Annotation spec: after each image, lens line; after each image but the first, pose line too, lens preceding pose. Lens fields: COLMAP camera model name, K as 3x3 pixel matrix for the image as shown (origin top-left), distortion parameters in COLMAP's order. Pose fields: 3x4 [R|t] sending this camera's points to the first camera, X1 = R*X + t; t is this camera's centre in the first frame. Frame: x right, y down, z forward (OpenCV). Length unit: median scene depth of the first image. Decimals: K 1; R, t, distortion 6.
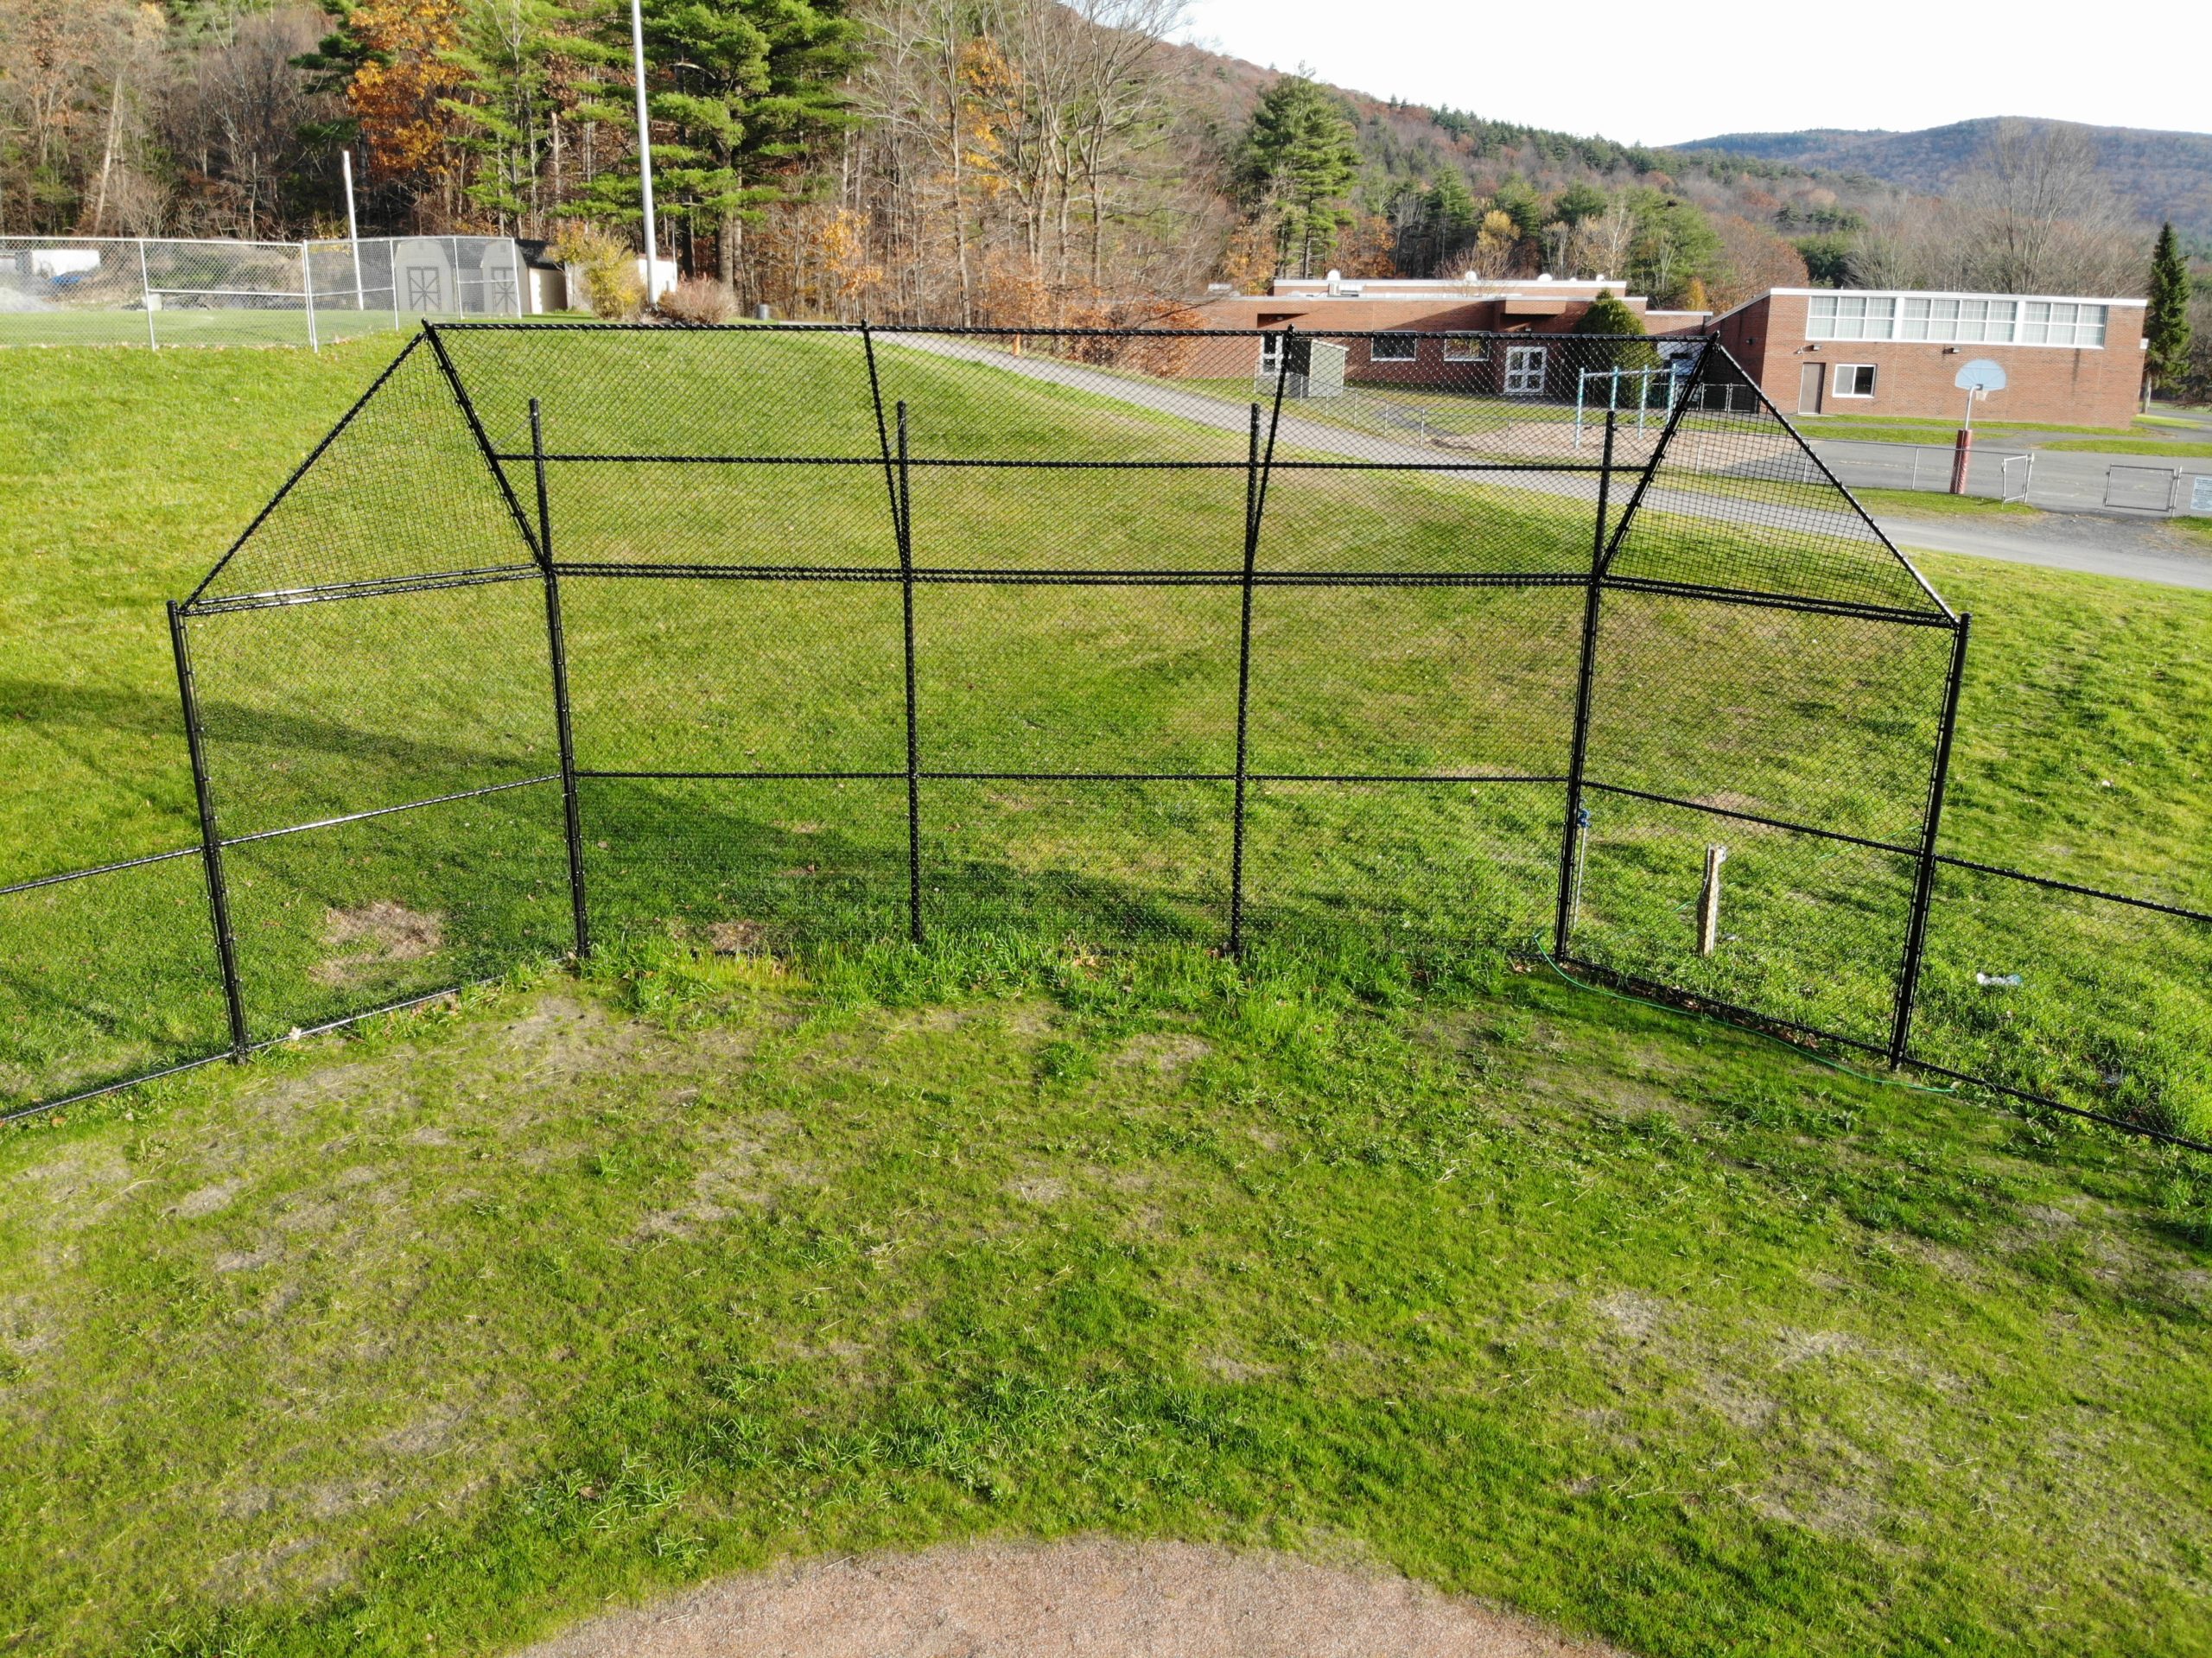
lens RADIAL K [[1676.2, 0, 1068.8], [0, 1676.2, 815.8], [0, 0, 1]] dist [-0.010980, -0.076797]
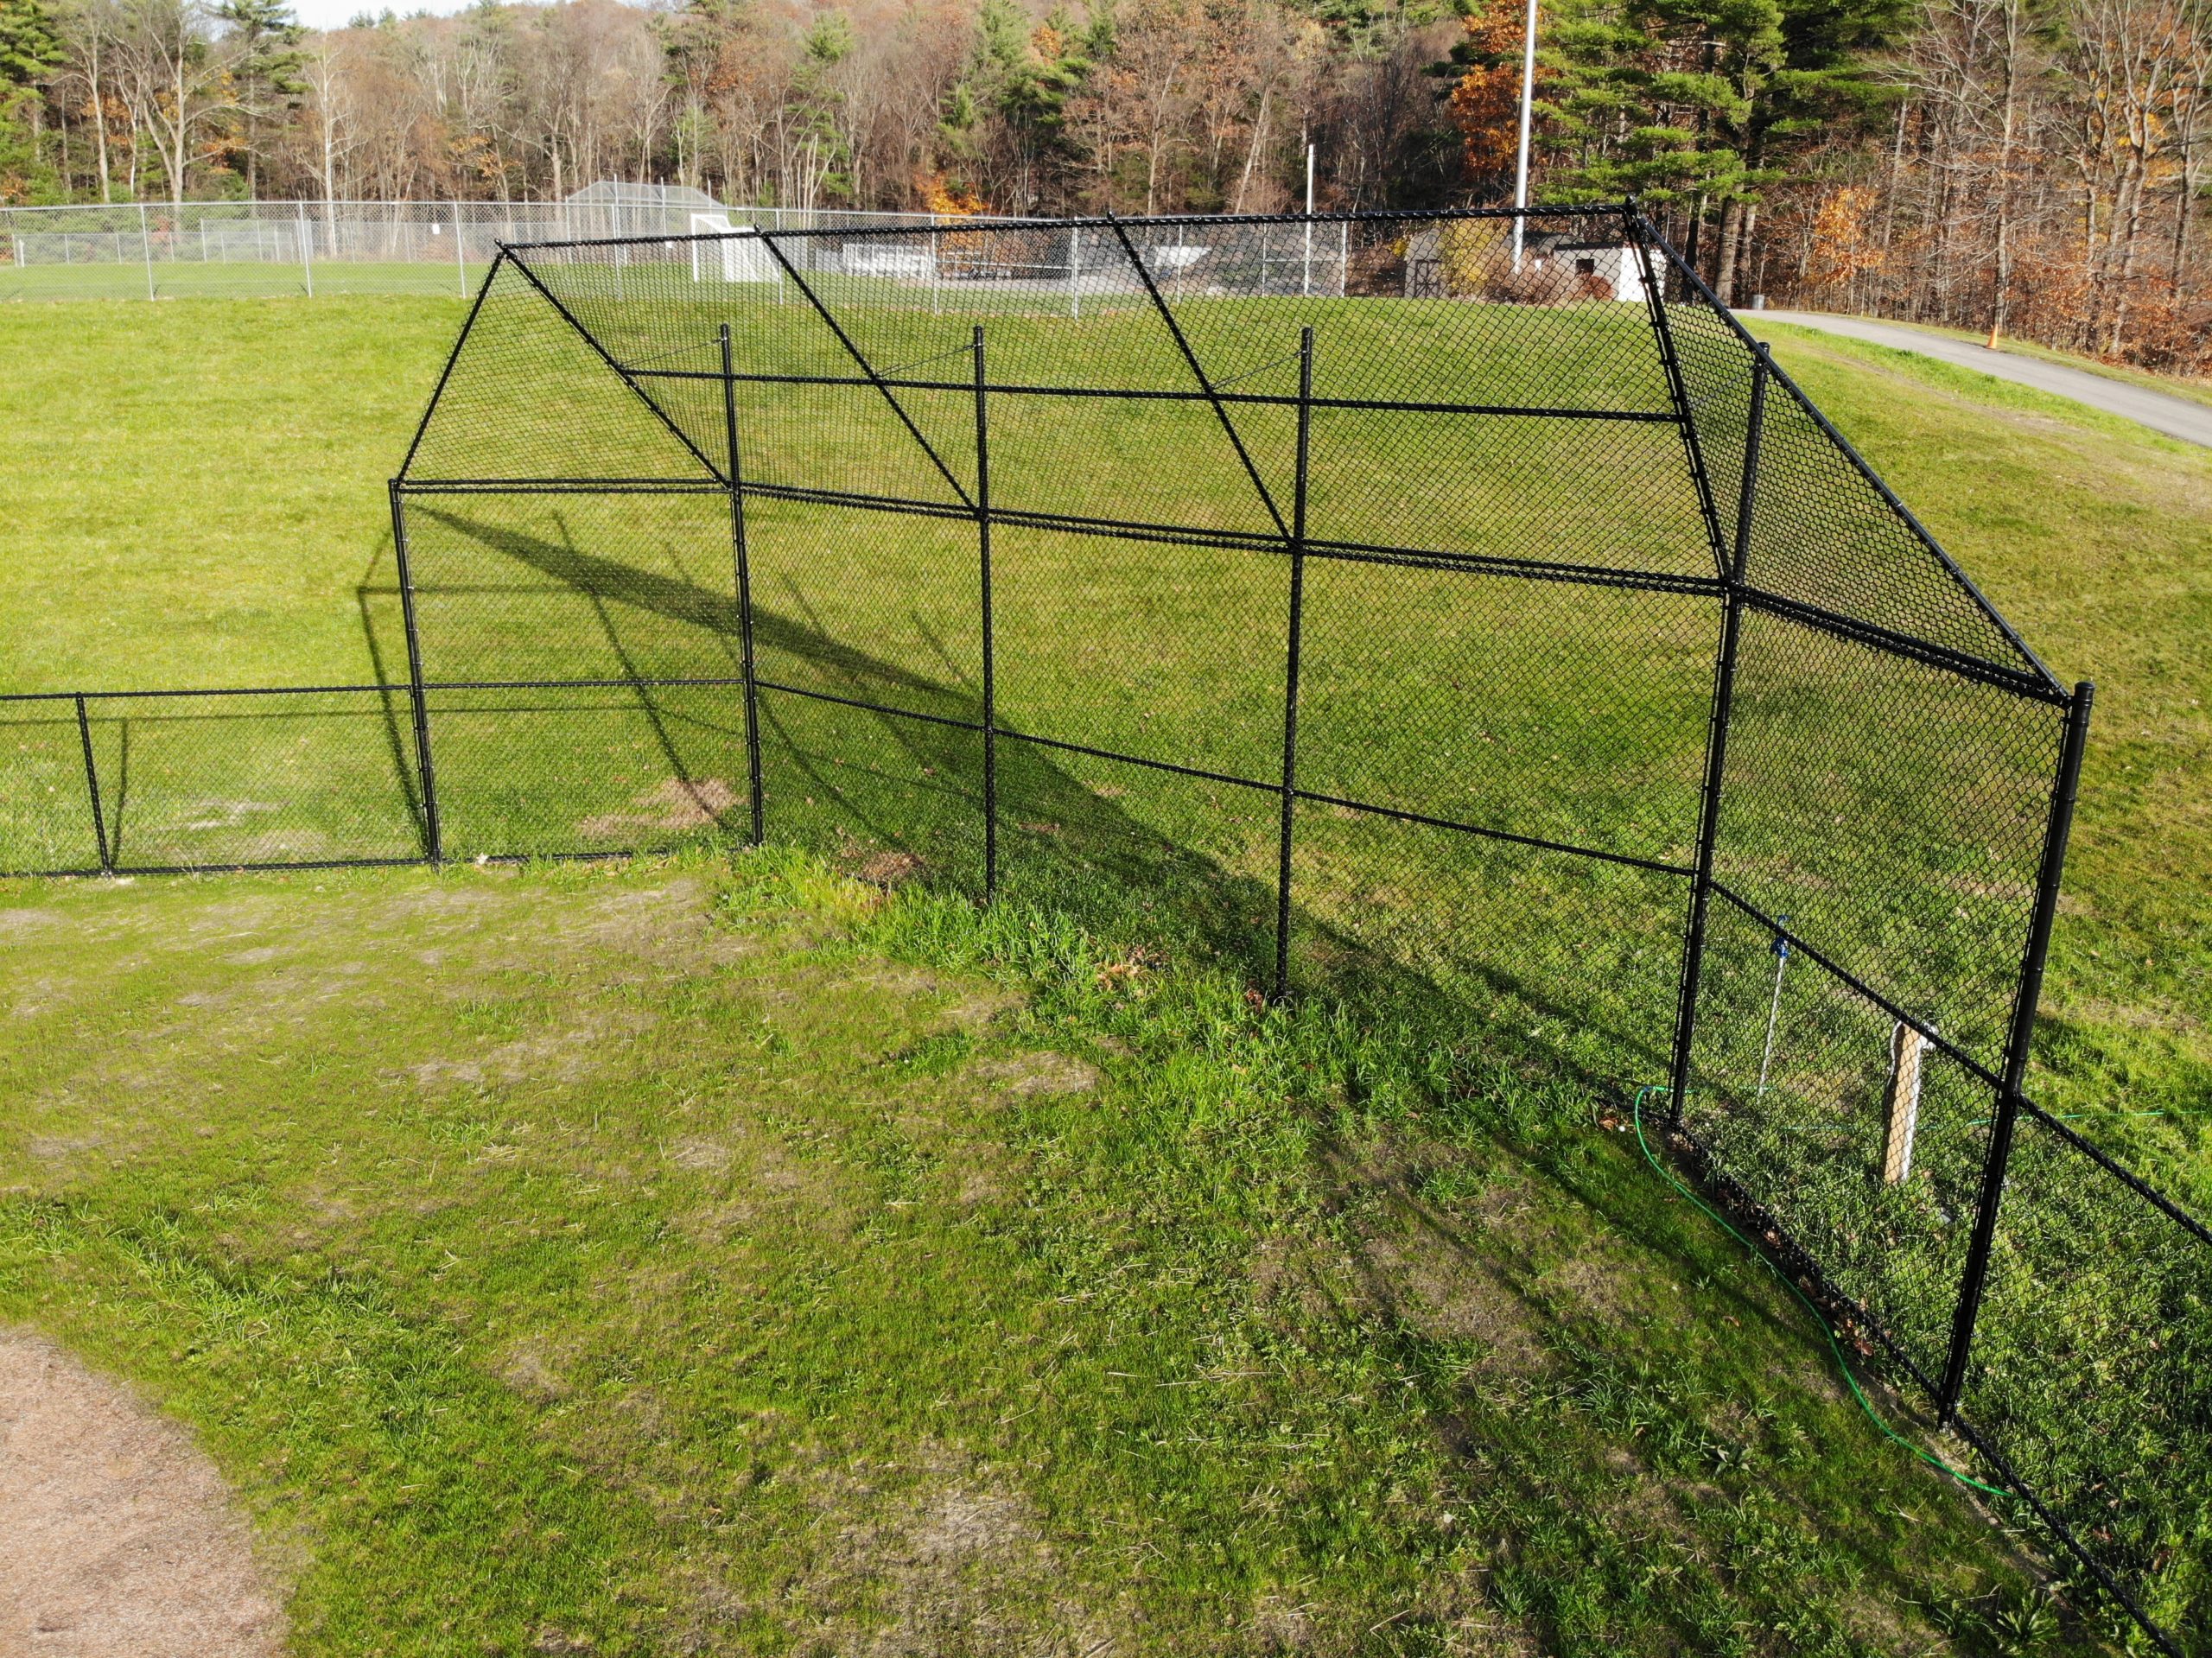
lens RADIAL K [[1676.2, 0, 1111.5], [0, 1676.2, 780.9], [0, 0, 1]] dist [-0.010980, -0.076797]
pose [[0.778632, 0.165024, -0.605392, 0.151880], [-0.180501, 0.982924, 0.035781, -0.011763], [0.600958, 0.081413, 0.795123, 0.084648]]
